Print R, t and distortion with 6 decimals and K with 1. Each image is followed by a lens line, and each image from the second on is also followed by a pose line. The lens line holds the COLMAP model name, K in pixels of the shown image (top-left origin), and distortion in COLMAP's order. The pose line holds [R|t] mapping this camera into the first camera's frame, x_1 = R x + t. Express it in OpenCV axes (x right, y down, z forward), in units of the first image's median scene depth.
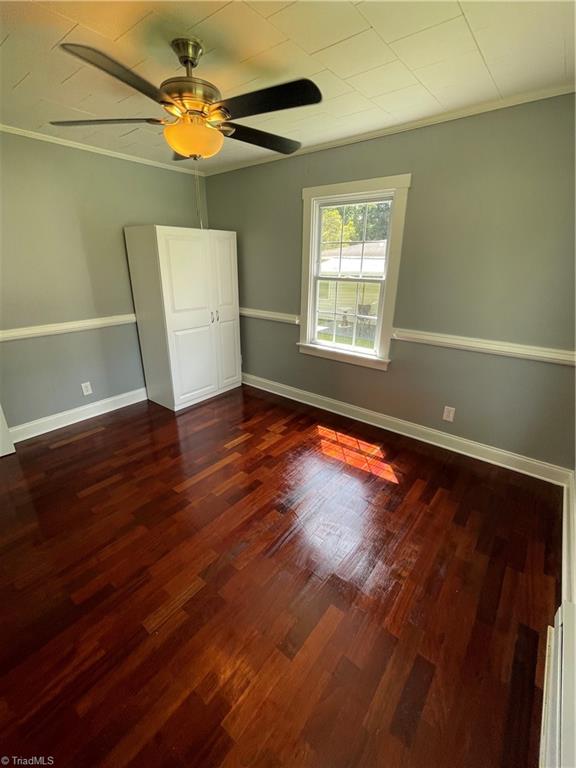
lens RADIAL K [[325.7, 0, 291.0], [0, 325.7, 383.4], [0, 0, 1]] dist [-0.002852, -0.000787]
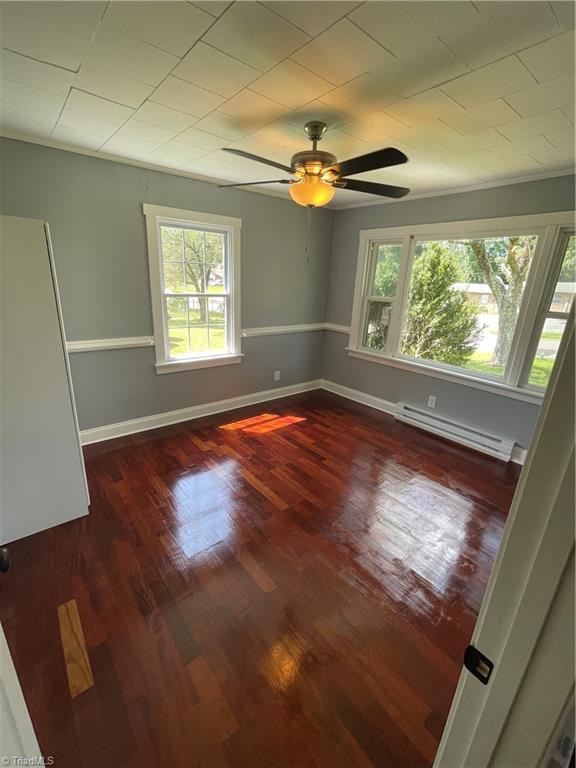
lens RADIAL K [[325.7, 0, 286.5], [0, 325.7, 382.4], [0, 0, 1]] dist [-0.002852, -0.000787]
pose [[0.206941, -0.293803, 0.933196, -0.884385], [0.306943, 0.925182, 0.223213, -0.193082], [-0.928957, 0.240246, 0.281639, 0.459037]]
